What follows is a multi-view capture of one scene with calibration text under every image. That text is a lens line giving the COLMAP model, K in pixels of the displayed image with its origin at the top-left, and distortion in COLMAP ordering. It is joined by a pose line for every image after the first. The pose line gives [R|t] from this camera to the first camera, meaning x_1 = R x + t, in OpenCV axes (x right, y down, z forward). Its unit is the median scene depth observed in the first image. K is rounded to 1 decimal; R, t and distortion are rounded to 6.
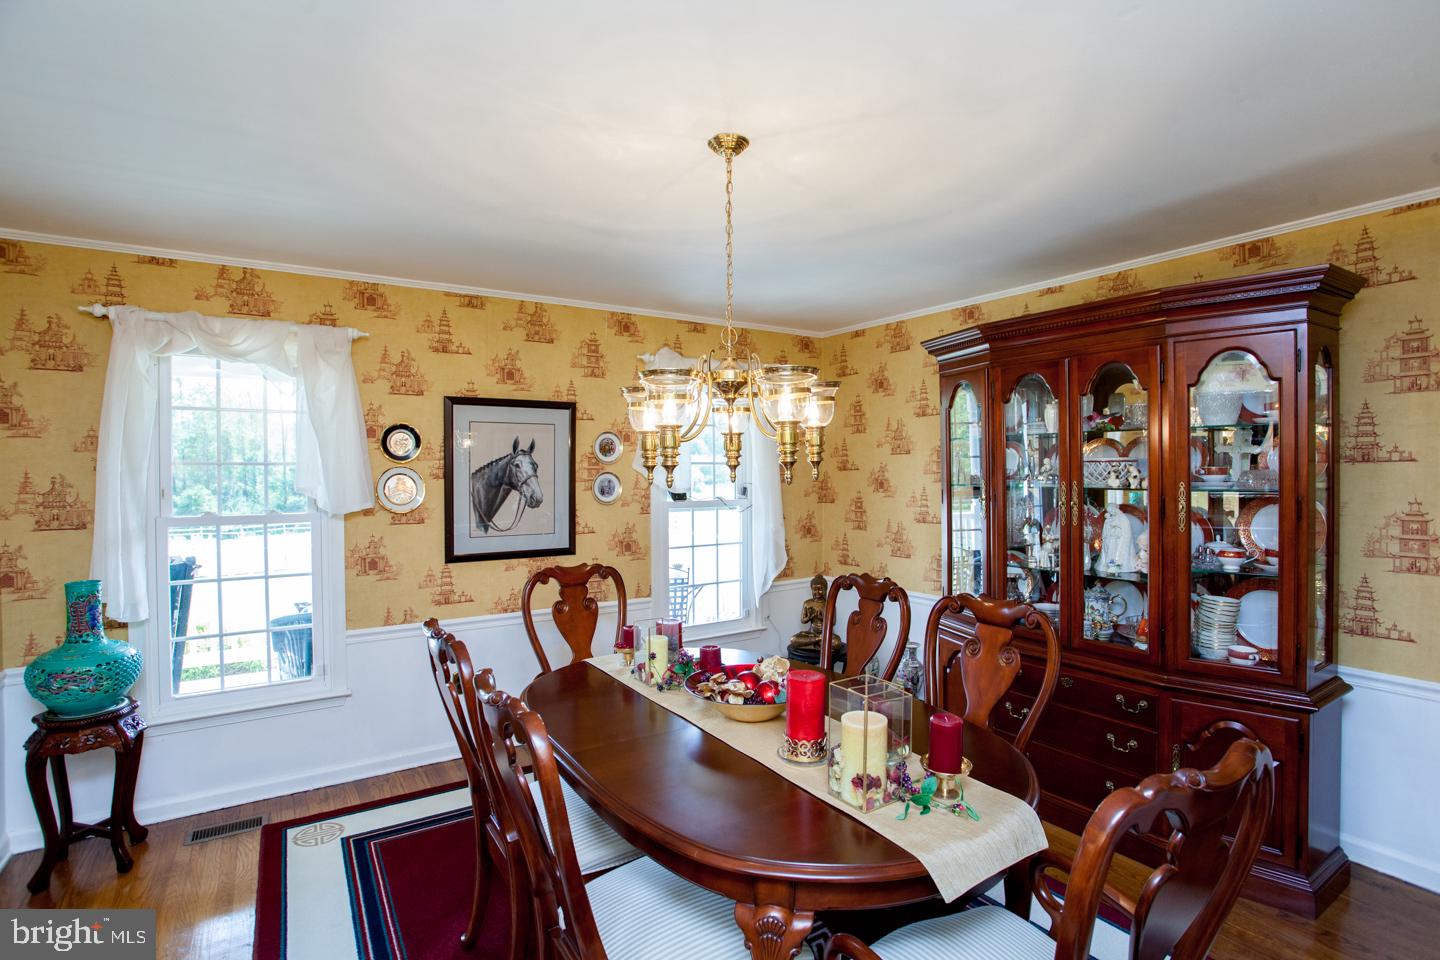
lens RADIAL K [[698.3, 0, 718.3], [0, 698.3, 481.8], [0, 0, 1]] dist [-0.079578, 0.035621]
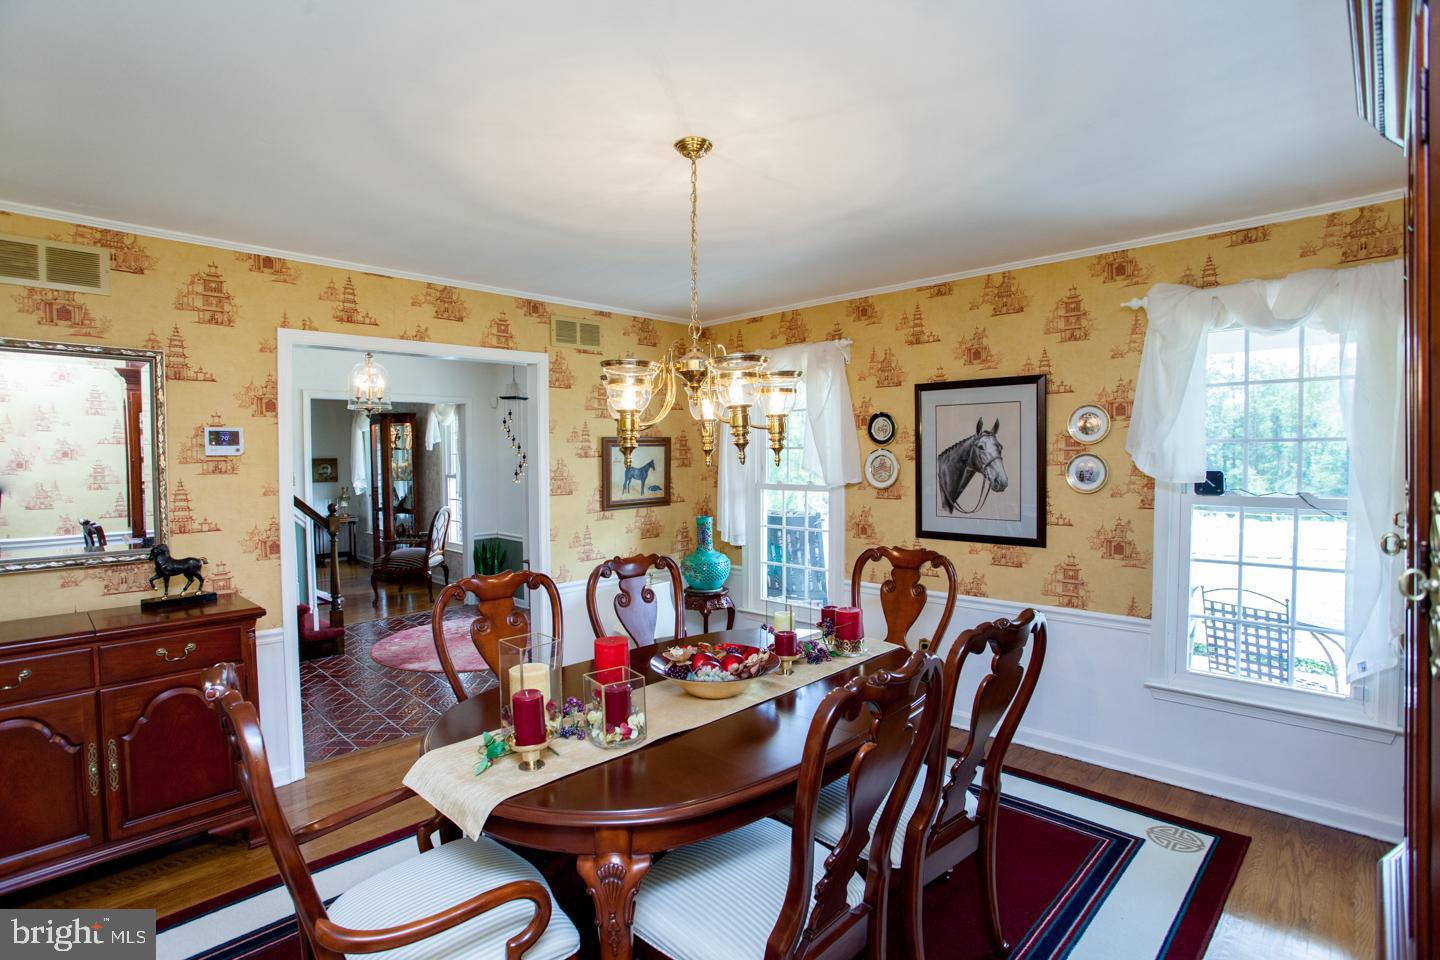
lens RADIAL K [[698.3, 0, 718.3], [0, 698.3, 481.8], [0, 0, 1]] dist [-0.079578, 0.035621]
pose [[0.224189, 0.038500, -0.973785, 0.581958], [-0.009311, 0.999258, 0.037363, -0.007761], [0.974501, 0.000691, 0.224382, 0.431293]]
